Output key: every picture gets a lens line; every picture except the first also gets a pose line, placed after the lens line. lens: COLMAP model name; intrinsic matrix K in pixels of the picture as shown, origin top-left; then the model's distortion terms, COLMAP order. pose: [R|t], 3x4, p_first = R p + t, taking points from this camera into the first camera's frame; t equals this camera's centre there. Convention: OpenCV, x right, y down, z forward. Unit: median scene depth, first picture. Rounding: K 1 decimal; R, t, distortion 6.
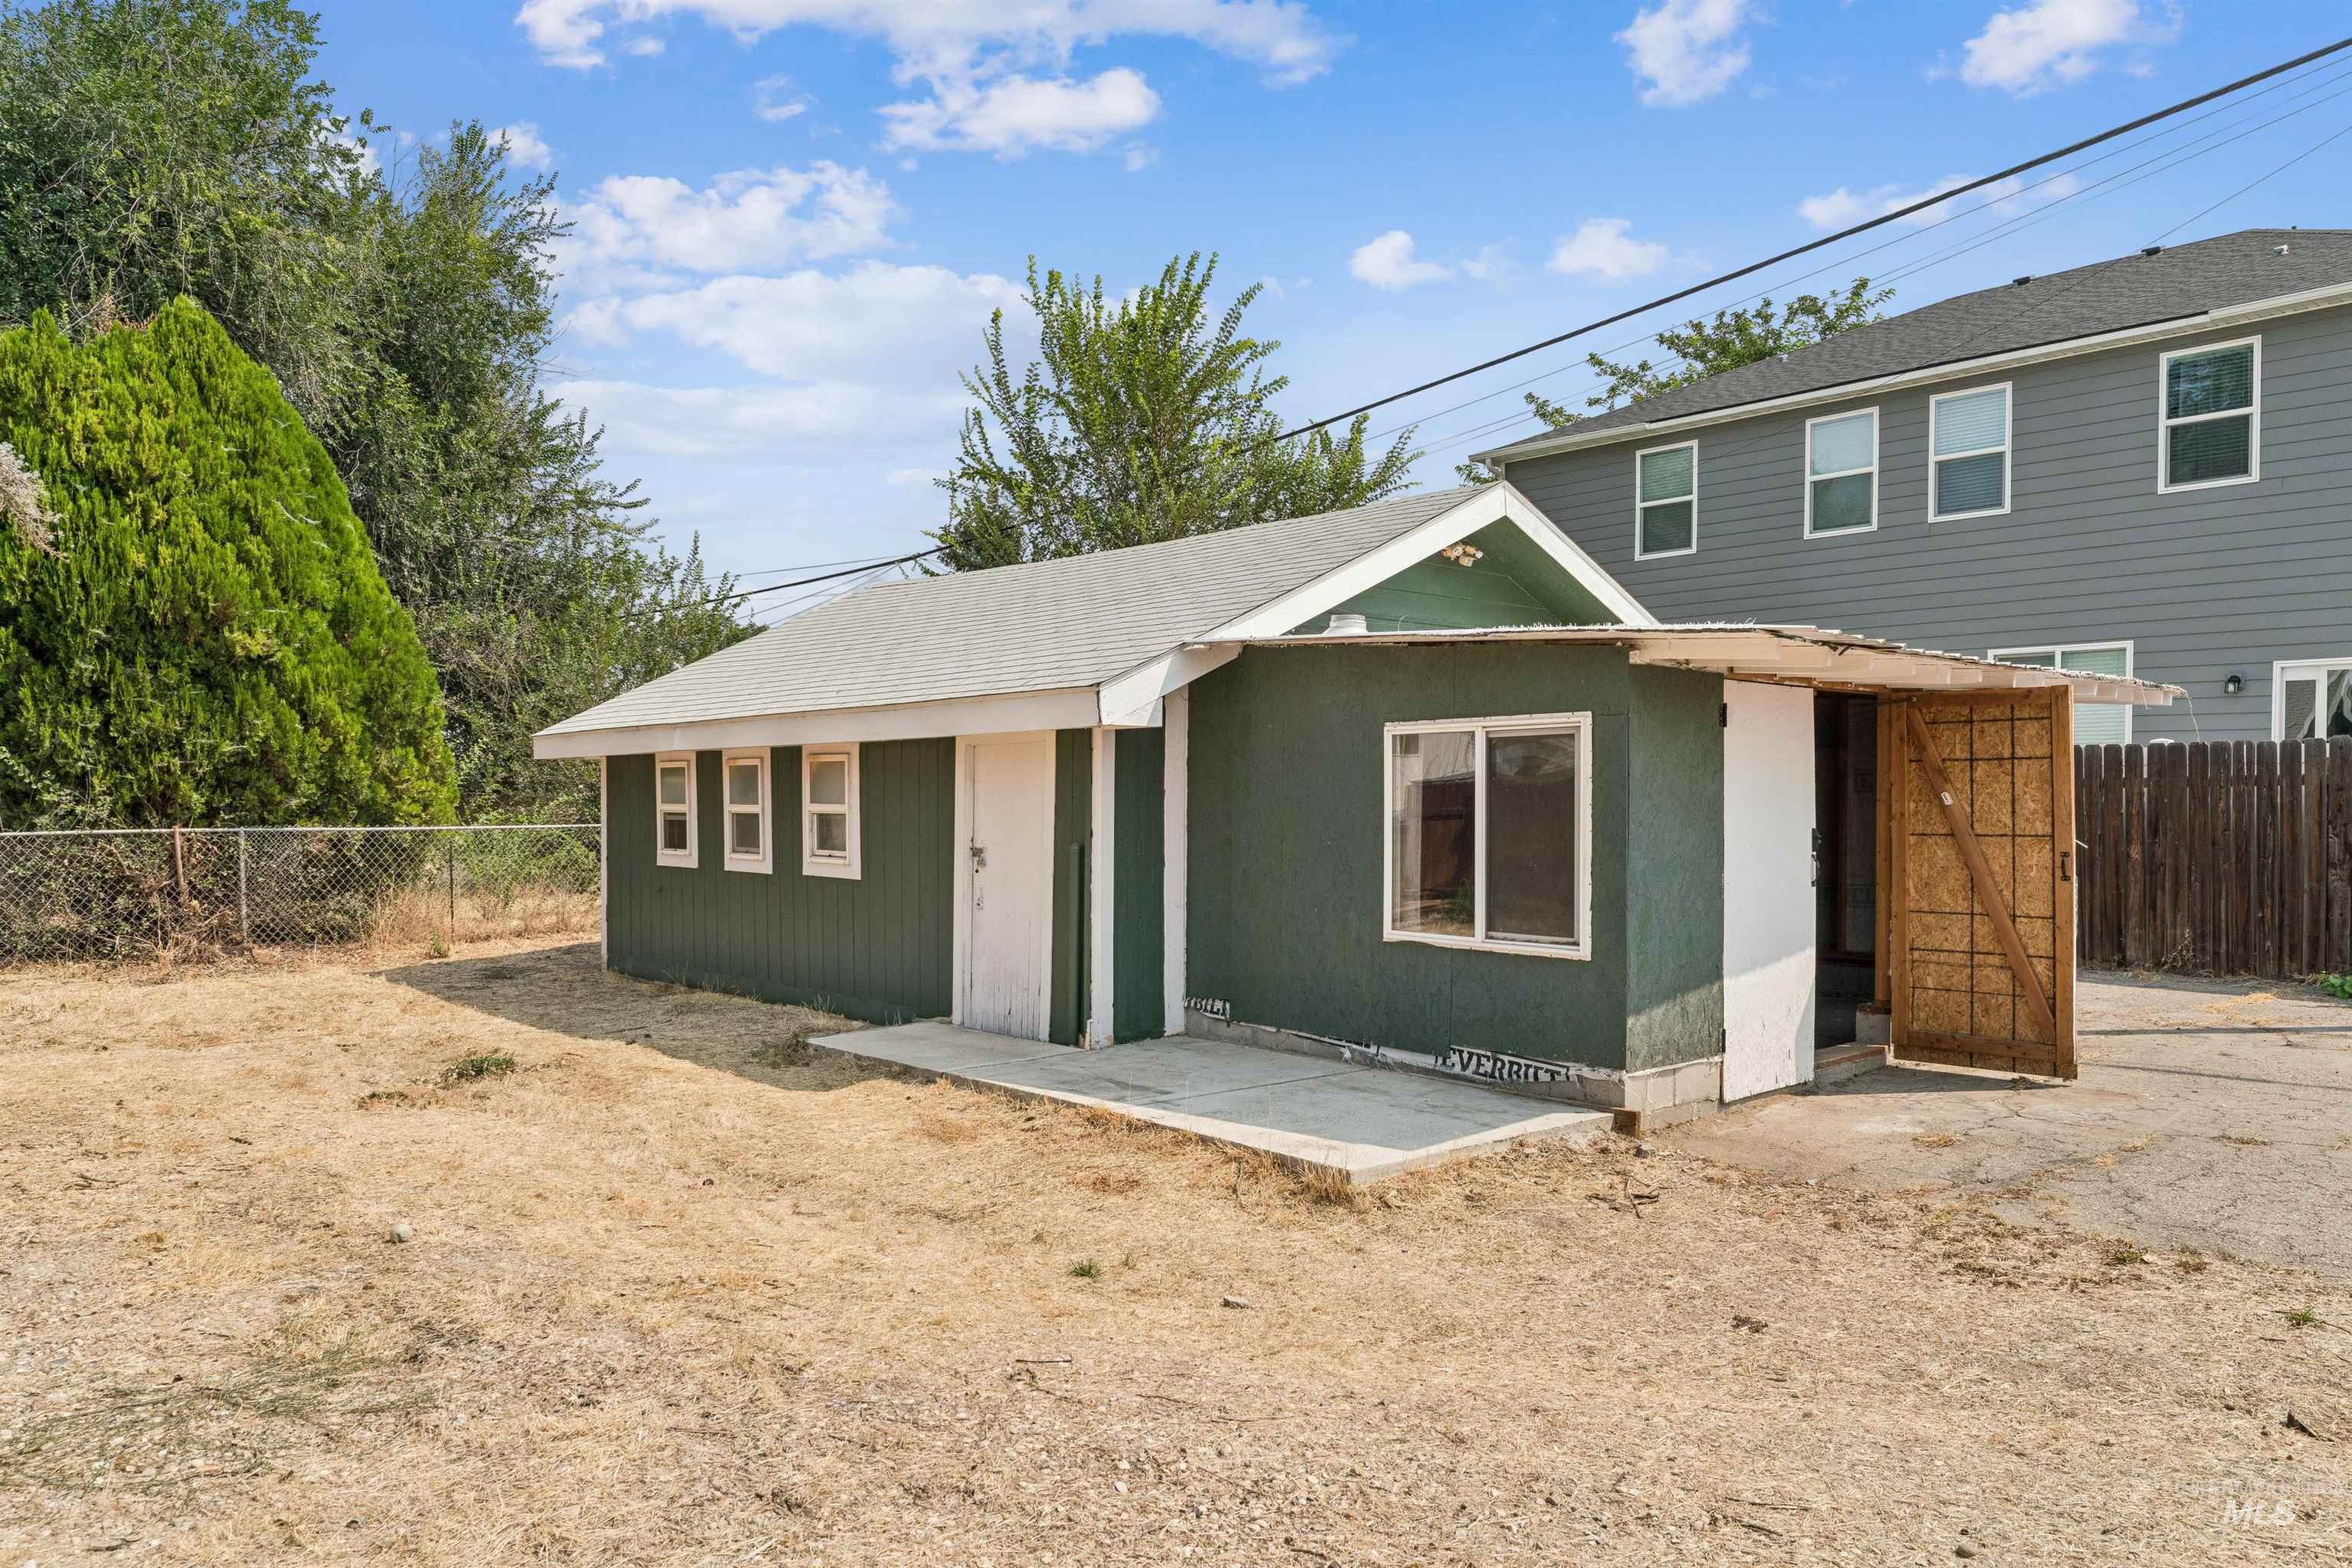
lens RADIAL K [[1600.0, 0, 1205.7], [0, 1600.0, 840.1], [0, 0, 1]] dist [0.001609, -0.000620]
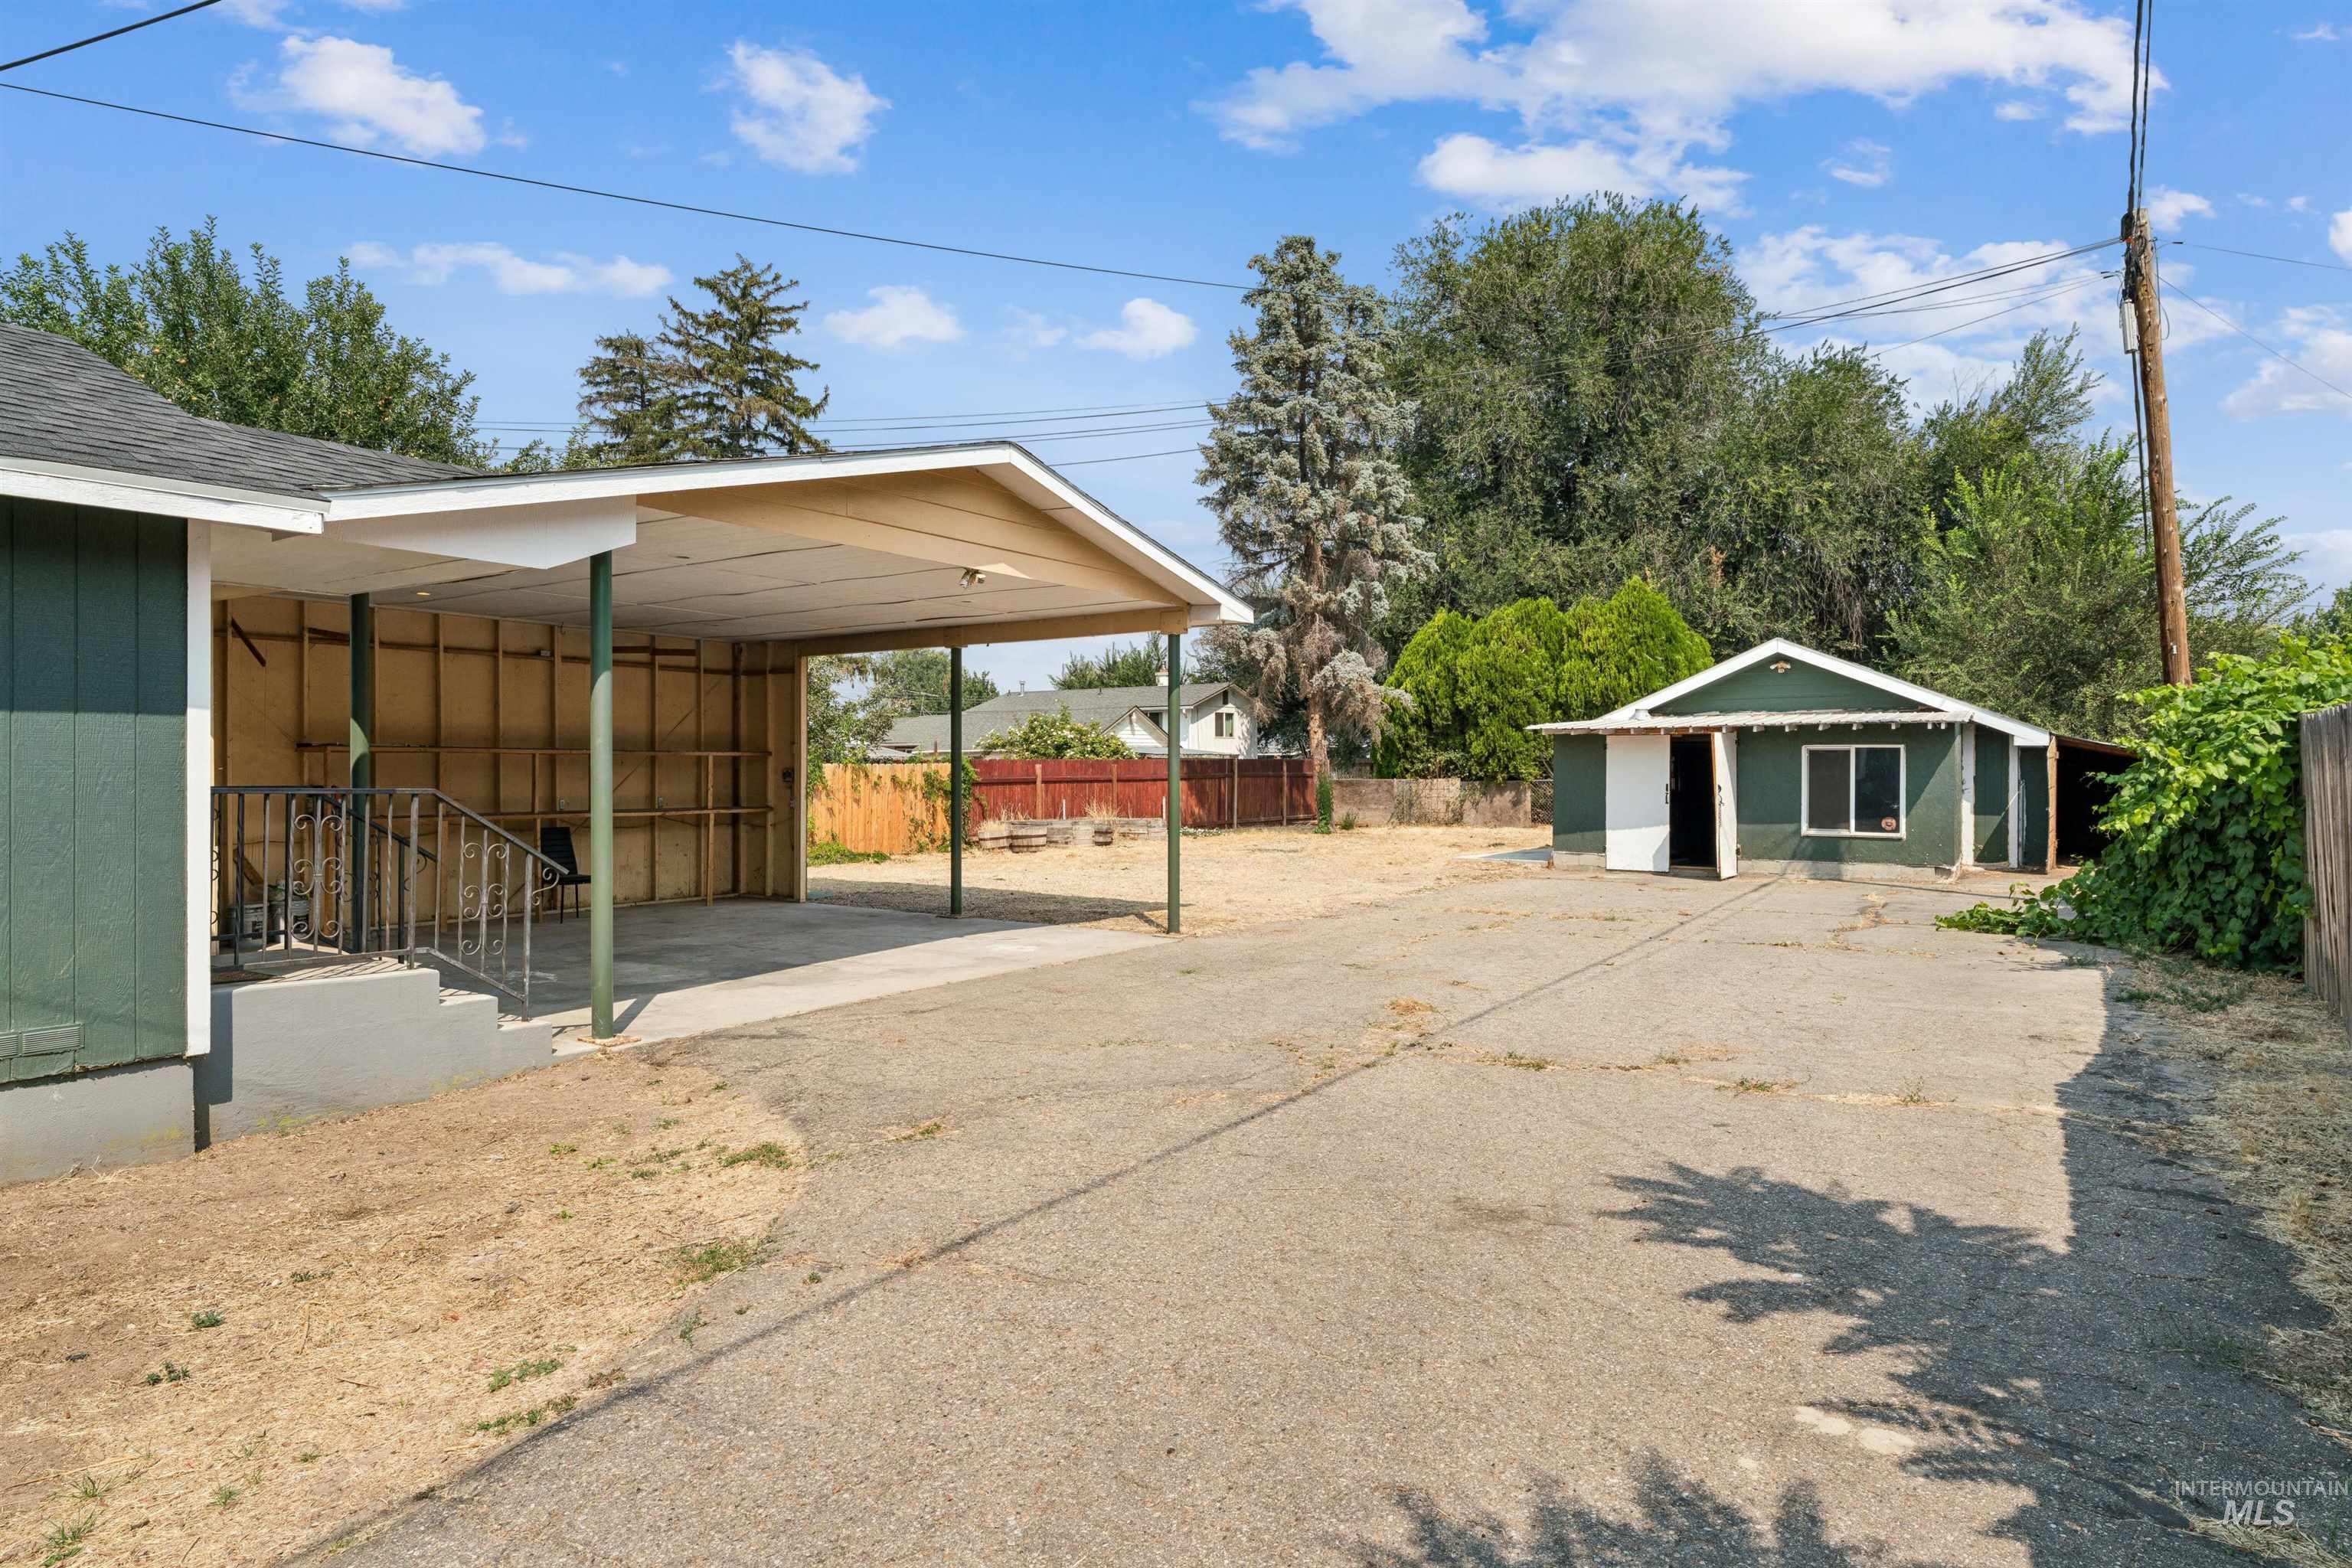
lens RADIAL K [[1301.4, 0, 1176.0], [0, 1301.4, 762.0], [0, 0, 1]] dist [-0.000721, 0.000246]
pose [[0.221599, 0.002111, -0.975136, 1.362877], [-0.026961, 0.999629, -0.003963, -0.007960], [0.974765, 0.027168, 0.221573, -0.210453]]
